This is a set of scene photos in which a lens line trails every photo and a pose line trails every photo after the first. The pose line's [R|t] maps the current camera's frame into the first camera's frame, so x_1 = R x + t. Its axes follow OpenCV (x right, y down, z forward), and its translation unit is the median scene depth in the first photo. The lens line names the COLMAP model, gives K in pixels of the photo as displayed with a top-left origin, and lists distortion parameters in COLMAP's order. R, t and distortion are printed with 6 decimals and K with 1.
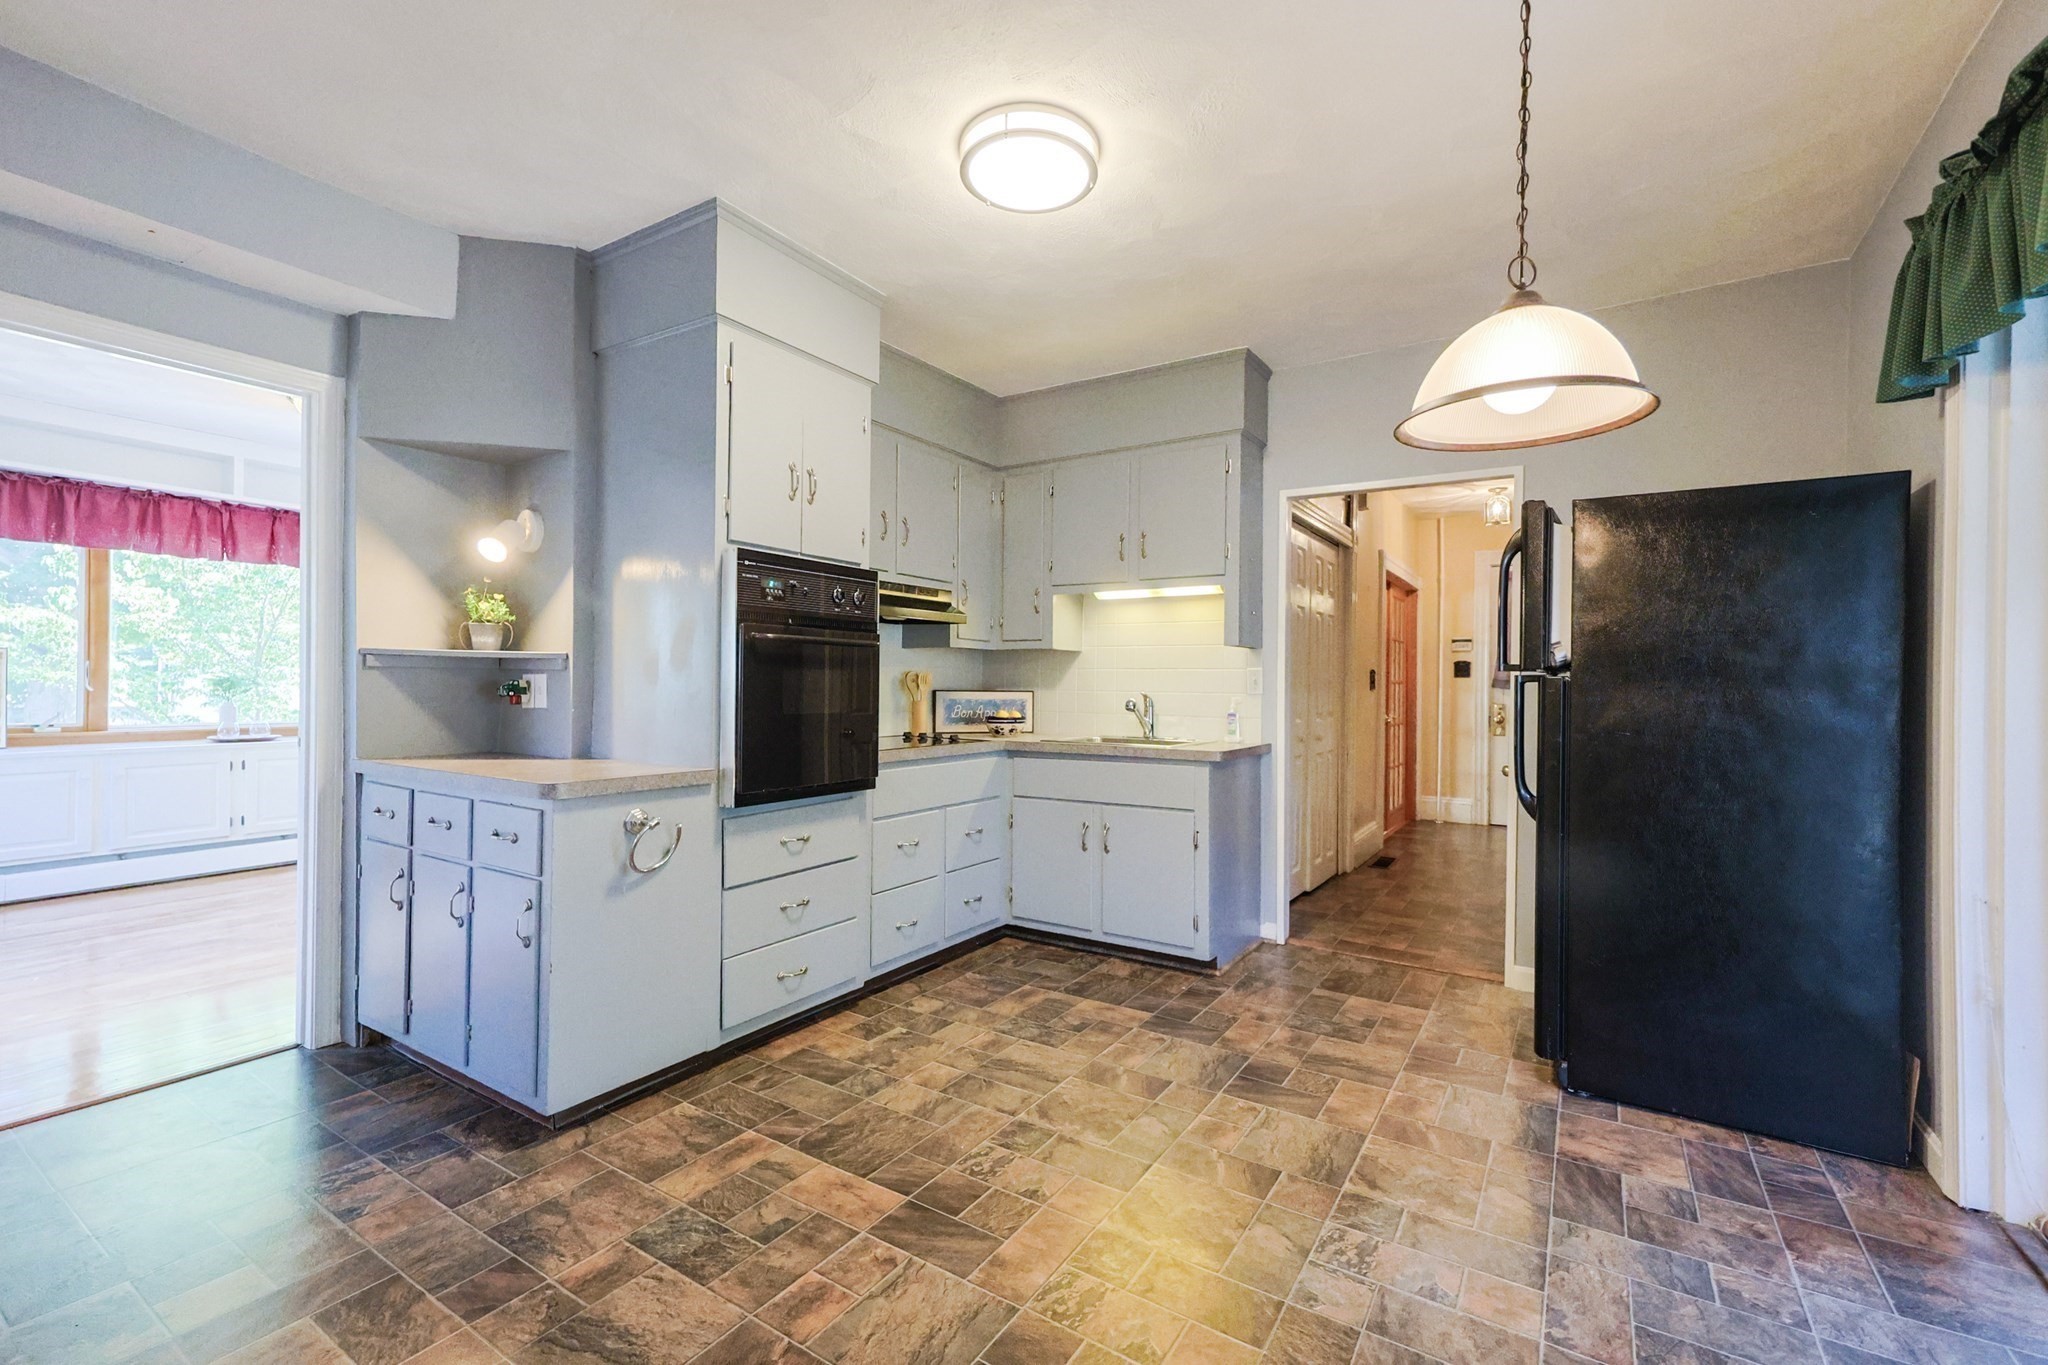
lens RADIAL K [[862.0, 0, 1028.9], [0, 862.0, 686.9], [0, 0, 1]] dist [0.007630, 0.000636]
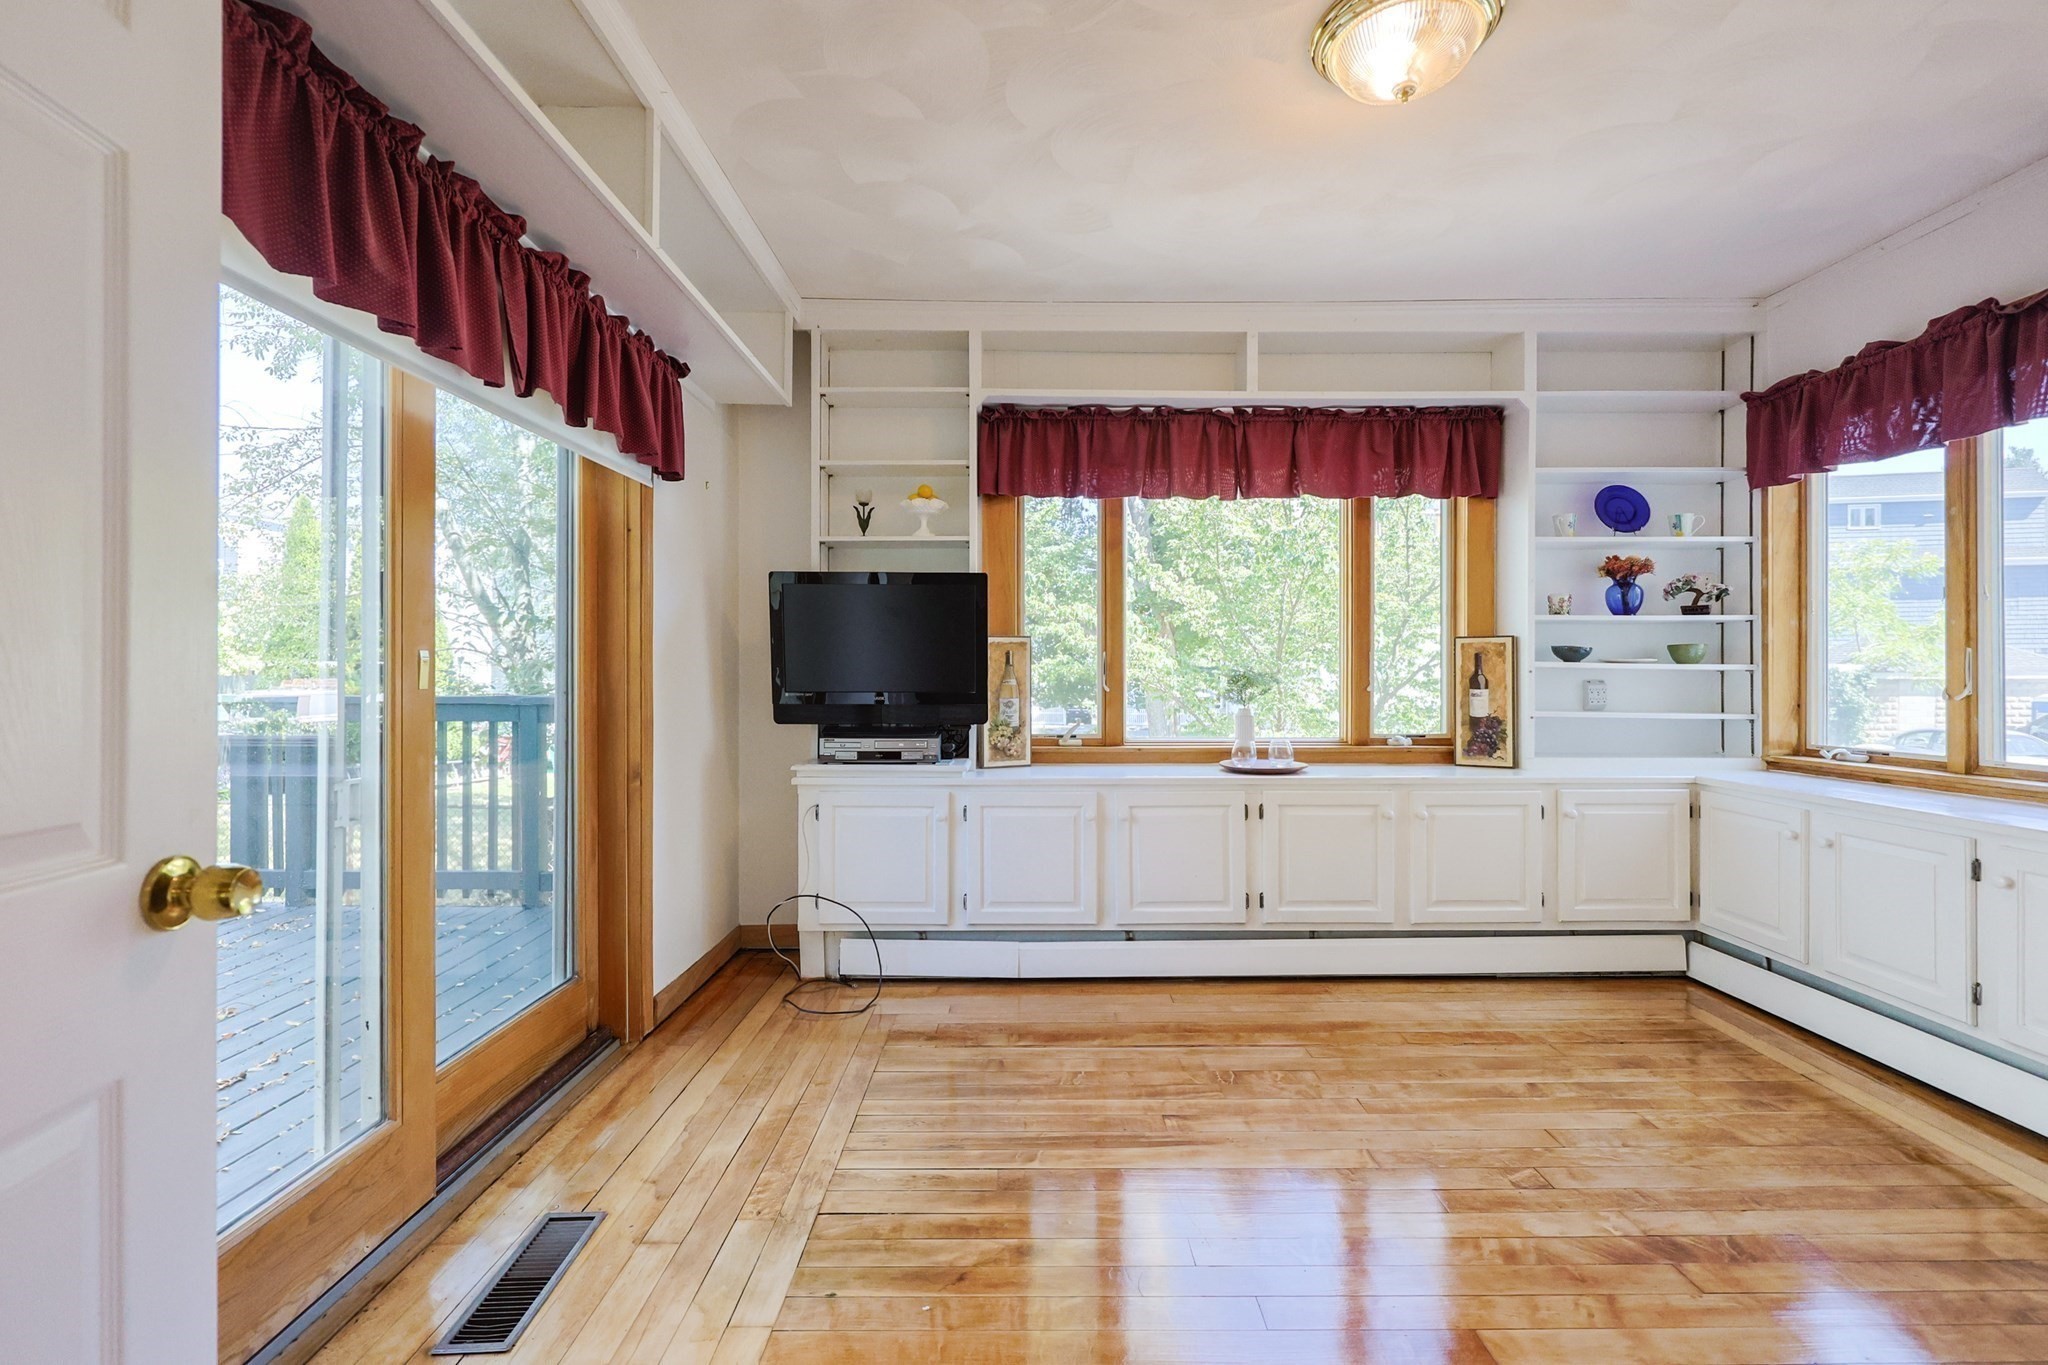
lens RADIAL K [[885.7, 0, 1034.4], [0, 885.7, 666.5], [0, 0, 1]] dist [0.003290, 0.000337]
pose [[0.542896, -0.018081, -0.839605, -0.767369], [0.005675, 0.999824, -0.017862, -0.005869], [0.839781, 0.004933, 0.542904, 0.867472]]
